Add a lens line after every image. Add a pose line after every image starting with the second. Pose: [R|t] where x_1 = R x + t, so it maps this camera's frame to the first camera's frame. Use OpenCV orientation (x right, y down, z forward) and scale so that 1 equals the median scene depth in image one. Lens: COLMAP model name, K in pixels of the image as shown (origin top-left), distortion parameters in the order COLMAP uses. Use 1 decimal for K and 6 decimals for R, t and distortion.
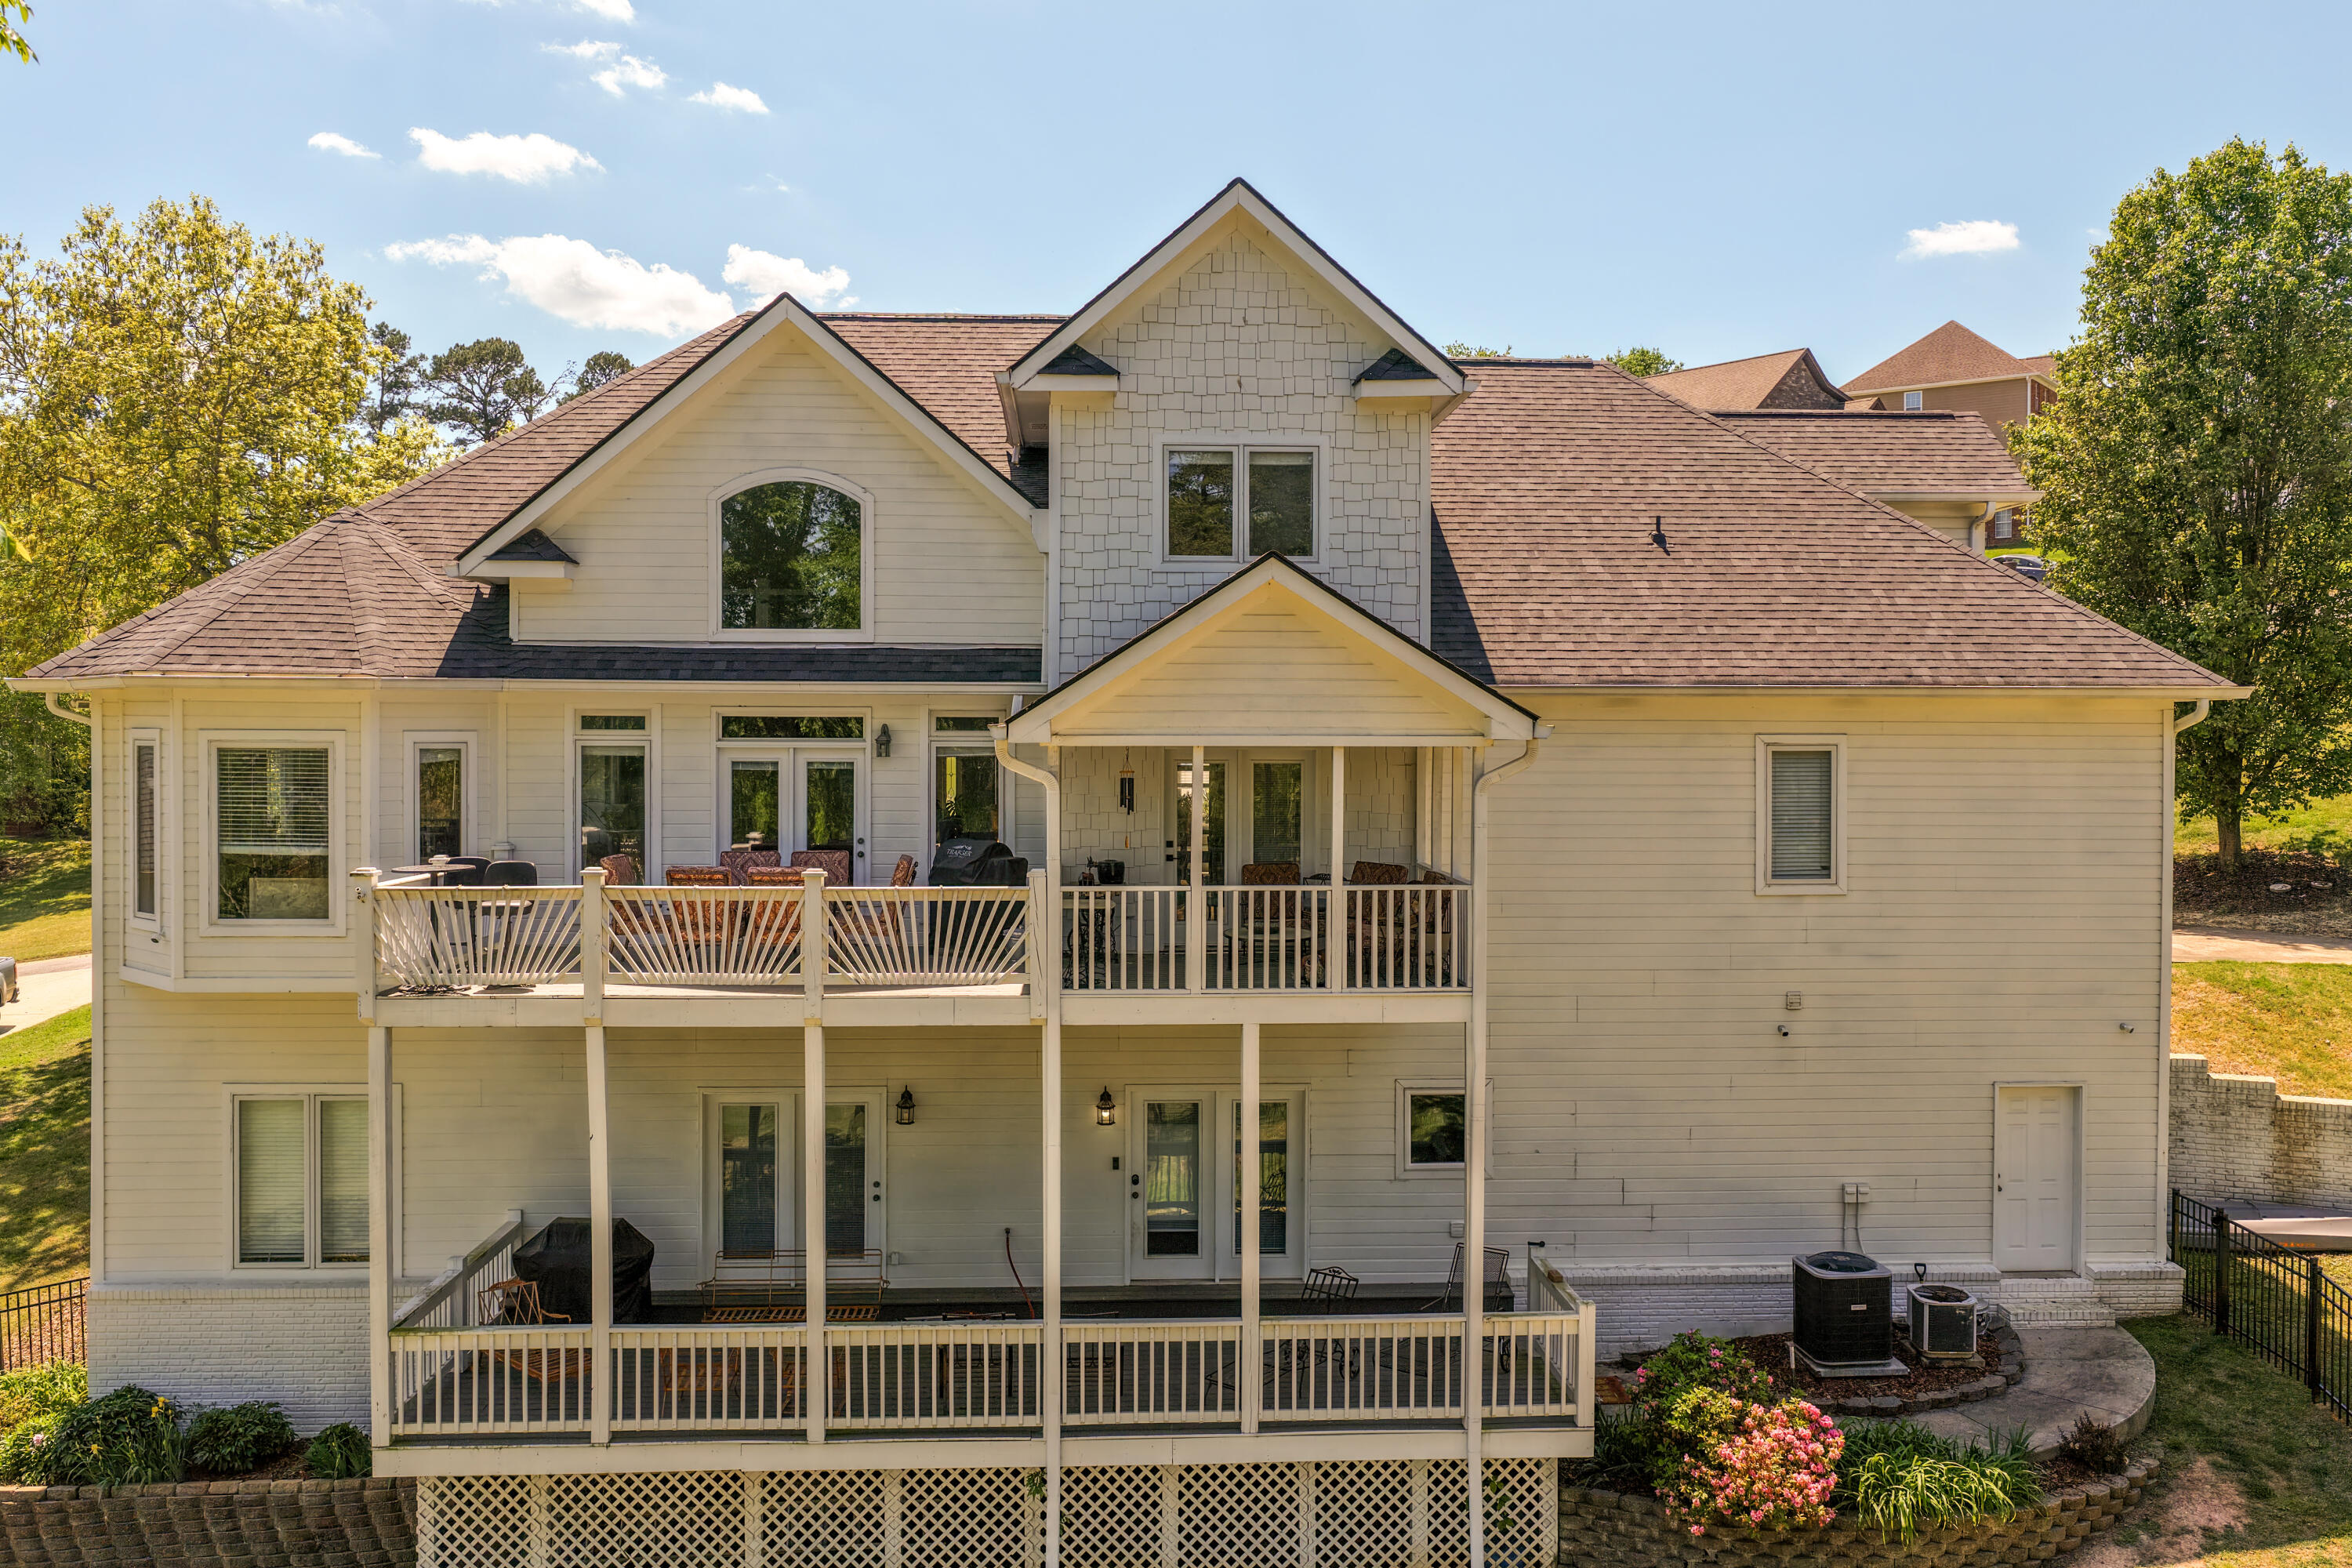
lens RADIAL K [[1961.9, 0, 1180.7], [0, 1961.9, 779.5], [0, 0, 1]] dist [-0.009485, 0.032268]
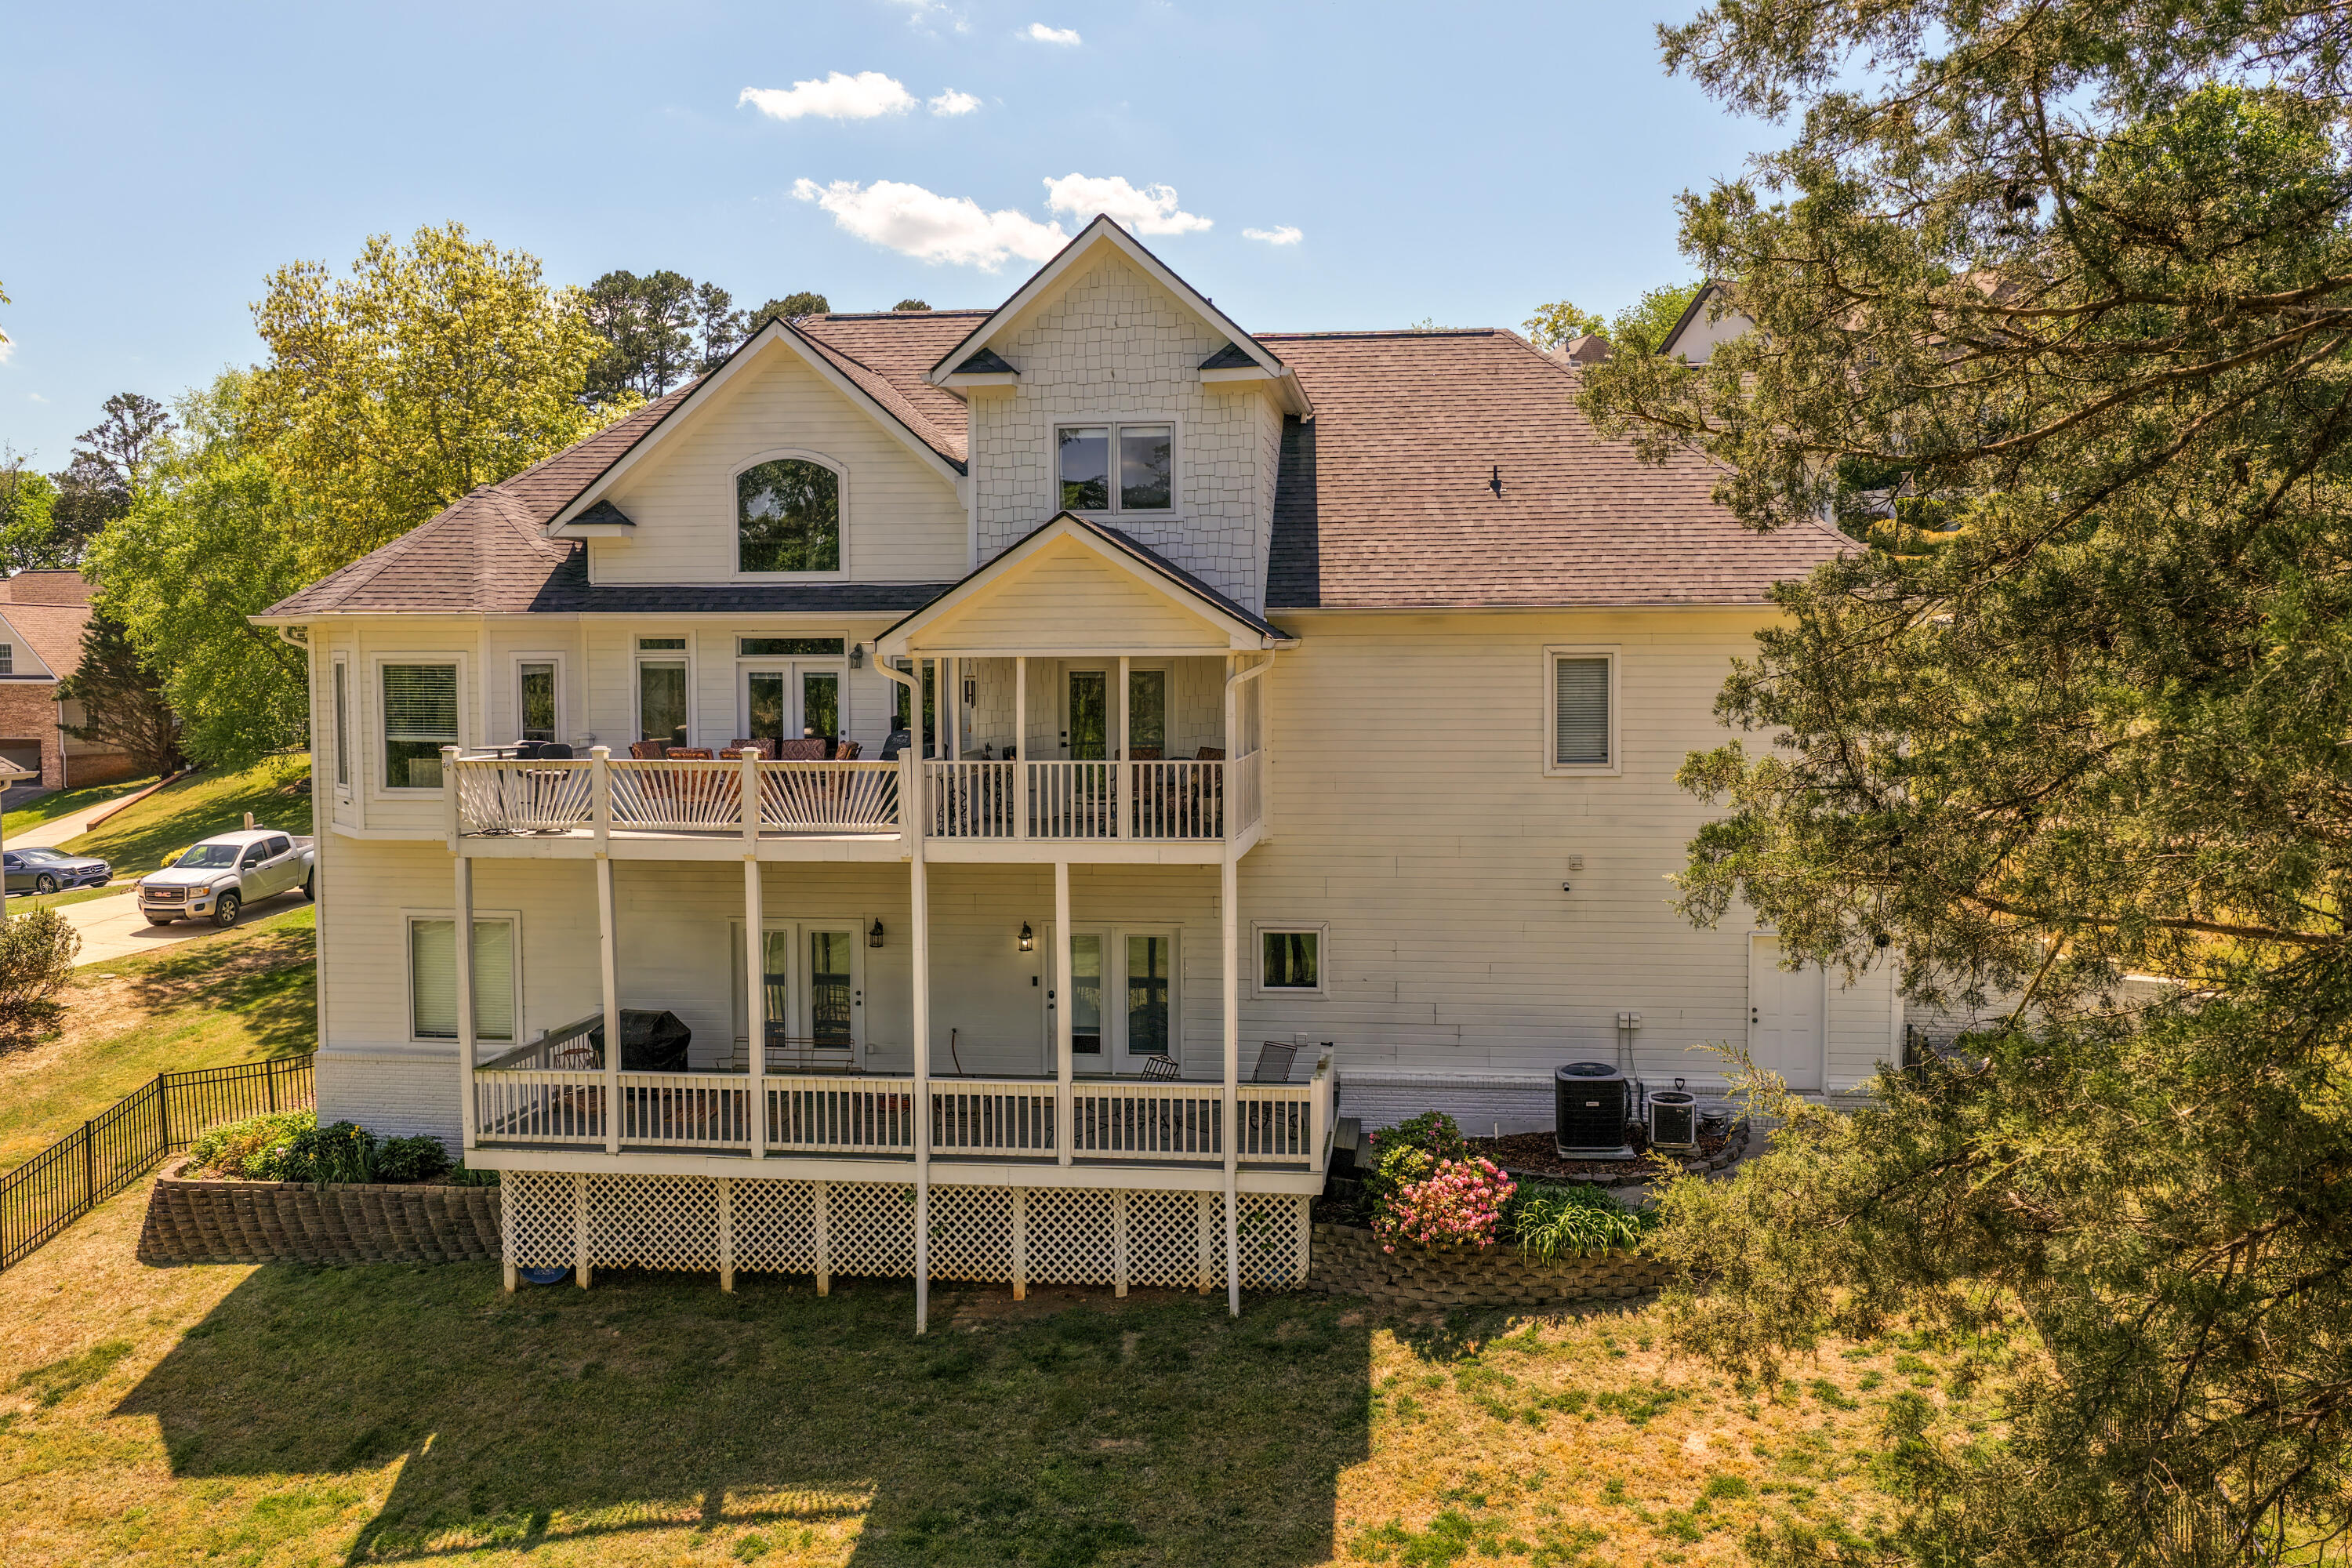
lens RADIAL K [[1961.9, 0, 1180.7], [0, 1961.9, 779.5], [0, 0, 1]] dist [-0.009485, 0.032268]
pose [[0.984116, 0.003352, -0.177498, 0.321277], [0.003819, 0.999191, 0.040046, 0.012087], [0.177488, -0.040088, 0.983306, -0.278256]]
